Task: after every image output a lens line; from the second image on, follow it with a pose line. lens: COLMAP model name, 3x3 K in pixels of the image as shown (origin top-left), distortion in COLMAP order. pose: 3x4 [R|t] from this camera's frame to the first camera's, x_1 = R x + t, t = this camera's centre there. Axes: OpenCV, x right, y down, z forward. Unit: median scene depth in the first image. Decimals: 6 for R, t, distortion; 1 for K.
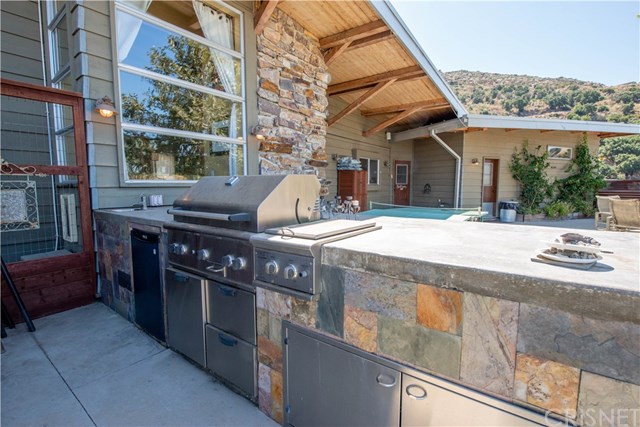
lens RADIAL K [[307.2, 0, 320.0], [0, 307.2, 213.5], [0, 0, 1]] dist [-0.001165, -0.000170]
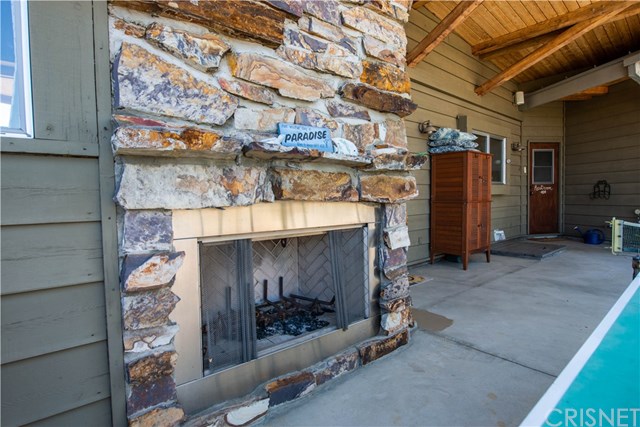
lens RADIAL K [[307.2, 0, 320.0], [0, 307.2, 213.5], [0, 0, 1]] dist [-0.001165, -0.000170]
pose [[0.969862, -0.012568, -0.243329, 0.003940], [0.001734, 0.998999, -0.044691, -0.021371], [0.243647, 0.042922, 0.968914, 0.472234]]
